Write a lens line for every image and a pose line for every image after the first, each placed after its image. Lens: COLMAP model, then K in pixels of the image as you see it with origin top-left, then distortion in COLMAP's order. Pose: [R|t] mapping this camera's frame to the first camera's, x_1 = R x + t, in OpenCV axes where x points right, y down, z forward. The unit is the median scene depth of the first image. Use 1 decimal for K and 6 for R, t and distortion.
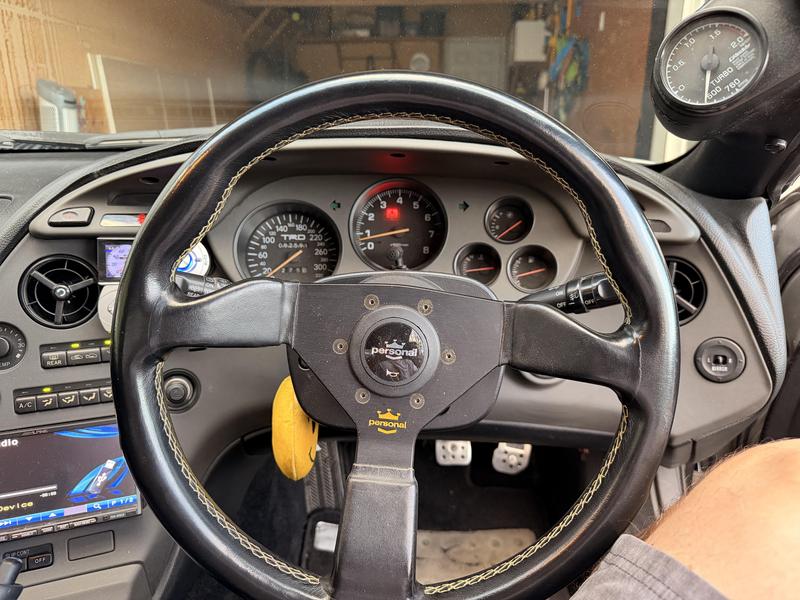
lens RADIAL K [[575.0, 0, 396.9], [0, 575.0, 305.5], [0, 0, 1]] dist [0.006395, -0.009855]
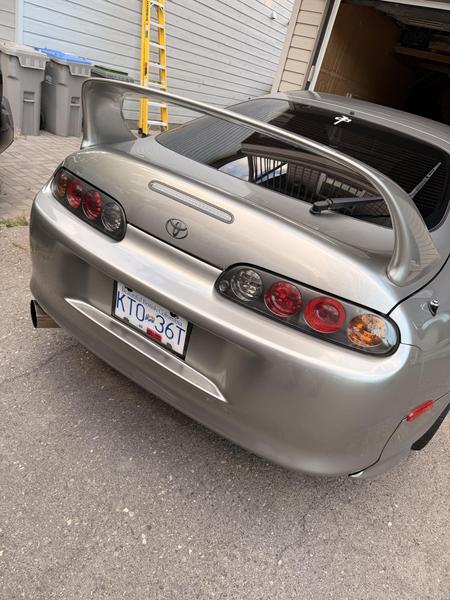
lens RADIAL K [[431.2, 0, 223.9], [0, 431.2, 297.8], [0, 0, 1]] dist [0.006395, -0.009855]
pose [[0.818650, 0.421502, -0.390063, 0.546723], [-0.374915, 0.906752, 0.192978, 1.076737], [0.435031, -0.011741, 0.900339, -5.153591]]
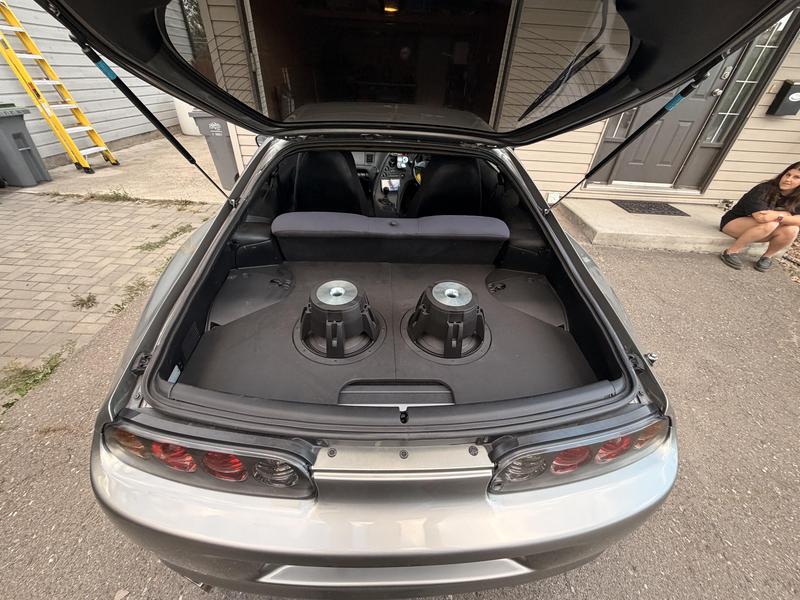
lens RADIAL K [[317.7, 0, 397.8], [0, 317.7, 300.7], [0, 0, 1]] dist [0.001182, -0.000223]
pose [[0.997773, 0.007465, 0.066288, -0.785340], [-0.028277, 0.947354, 0.318936, 0.406318], [-0.060417, -0.320100, 0.945455, -4.142357]]
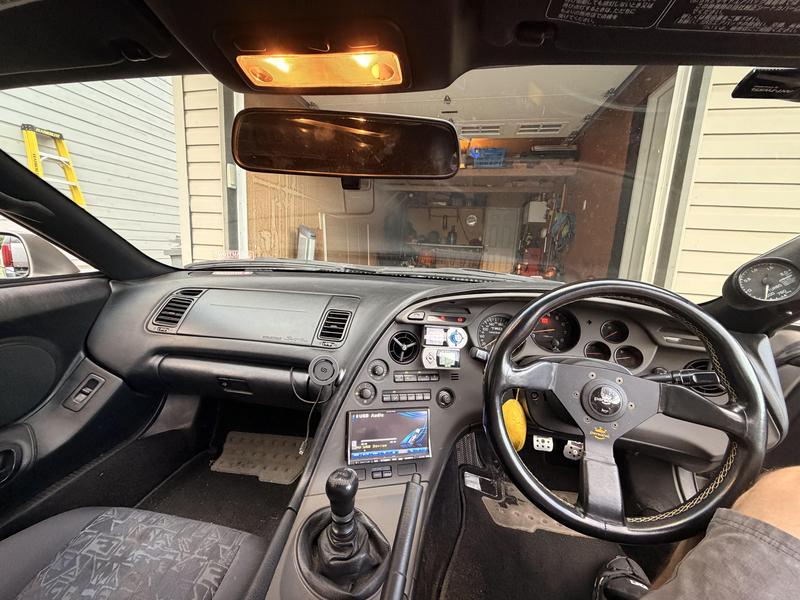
lens RADIAL K [[317.7, 0, 397.8], [0, 317.7, 300.7], [0, 0, 1]] dist [0.001182, -0.000223]
pose [[0.986340, 0.075568, -0.146364, -0.431323], [-0.094703, 0.987175, -0.128518, -0.042230], [0.134775, 0.140624, 0.980847, -0.232990]]
